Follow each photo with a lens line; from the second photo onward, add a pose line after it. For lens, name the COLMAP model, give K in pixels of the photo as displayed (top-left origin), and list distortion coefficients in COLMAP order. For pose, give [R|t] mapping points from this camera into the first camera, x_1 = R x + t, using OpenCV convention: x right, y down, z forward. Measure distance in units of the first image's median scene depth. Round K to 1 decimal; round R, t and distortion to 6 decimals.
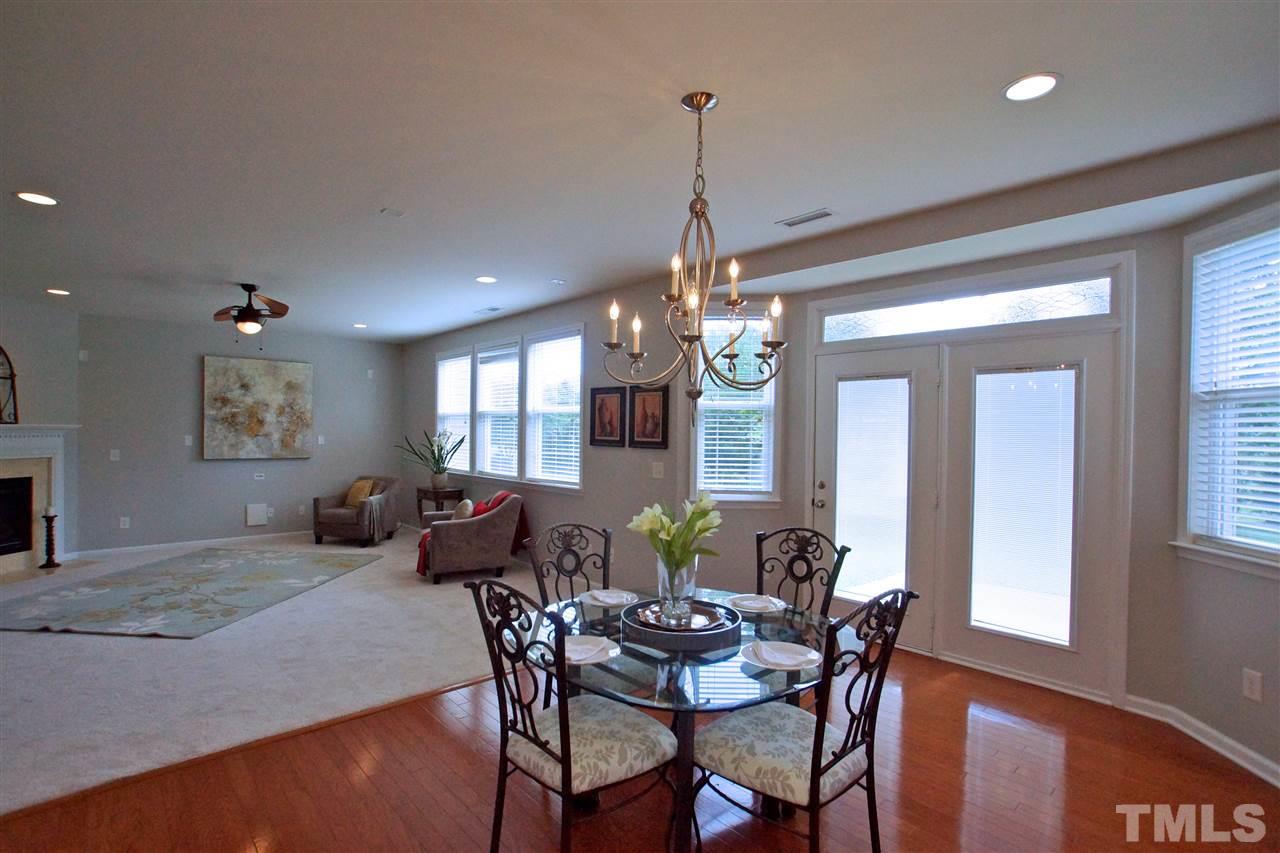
lens RADIAL K [[615.8, 0, 619.8], [0, 615.8, 437.0], [0, 0, 1]] dist [-0.074537, 0.035611]
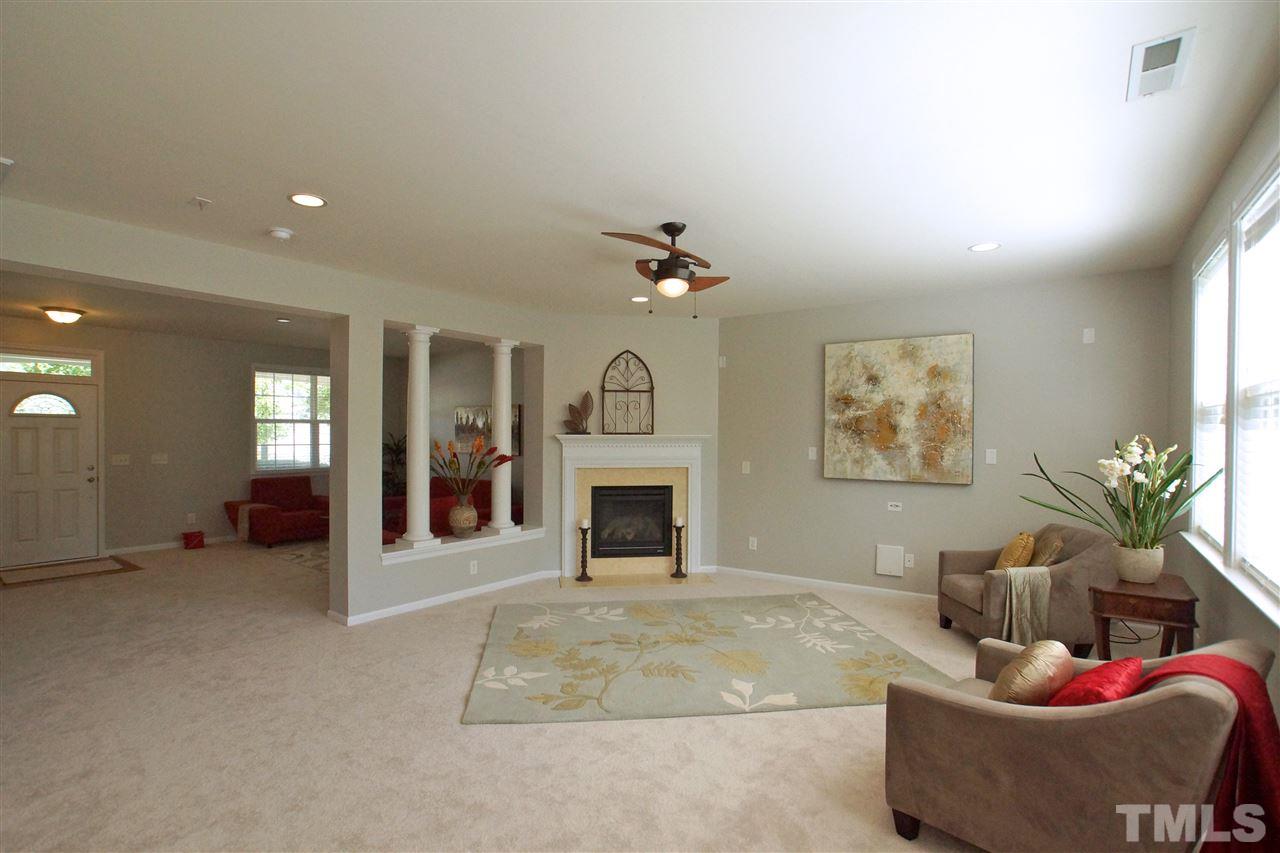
lens RADIAL K [[615.8, 0, 619.8], [0, 615.8, 437.0], [0, 0, 1]] dist [-0.074537, 0.035611]
pose [[0.202573, -0.004119, -0.979259, 0.027717], [-0.010935, 0.999919, -0.006468, -0.007439], [0.979206, 0.012019, 0.202512, 0.570549]]
